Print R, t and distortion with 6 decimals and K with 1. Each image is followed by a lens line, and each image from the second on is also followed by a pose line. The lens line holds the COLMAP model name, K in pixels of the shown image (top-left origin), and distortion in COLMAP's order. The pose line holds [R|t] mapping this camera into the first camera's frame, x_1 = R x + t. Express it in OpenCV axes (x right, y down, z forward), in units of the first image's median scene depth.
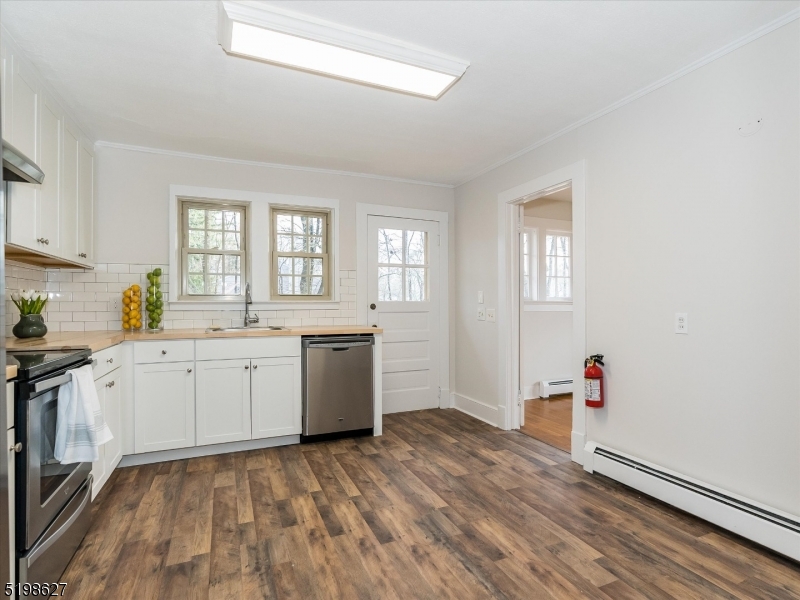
lens RADIAL K [[409.4, 0, 405.9], [0, 409.4, 303.7], [0, 0, 1]] dist [-0.006826, 0.002484]
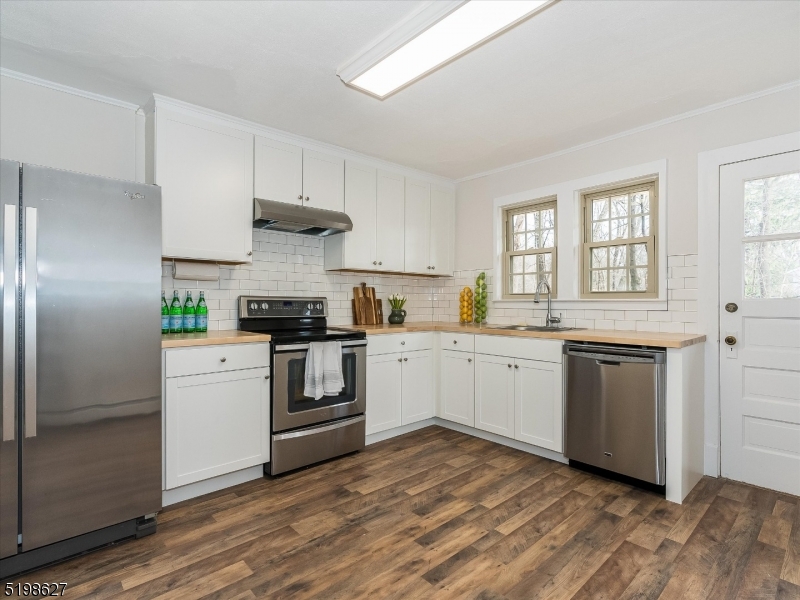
lens RADIAL K [[409.4, 0, 403.2], [0, 409.4, 299.6], [0, 0, 1]] dist [-0.006826, 0.002484]
pose [[0.315274, -0.001059, -0.949000, 0.568423], [0.002236, 0.999997, -0.000373, -0.009141], [0.948998, -0.002004, 0.315276, 0.505153]]
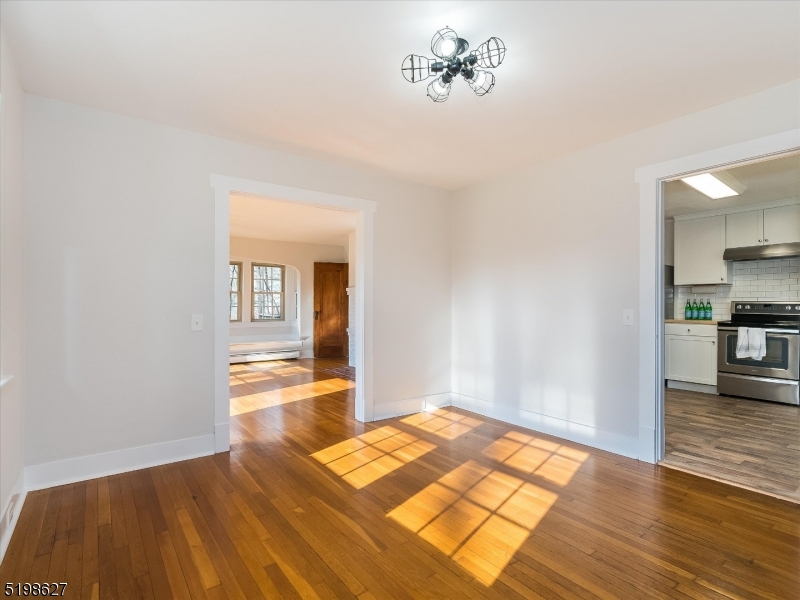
lens RADIAL K [[409.4, 0, 395.4], [0, 409.4, 301.5], [0, 0, 1]] dist [-0.006826, 0.002484]
pose [[-0.976735, 0.000353, -0.214449, 1.467097], [0.002198, 0.999963, -0.008364, -0.006452], [0.214438, -0.008641, -0.976699, 2.117197]]
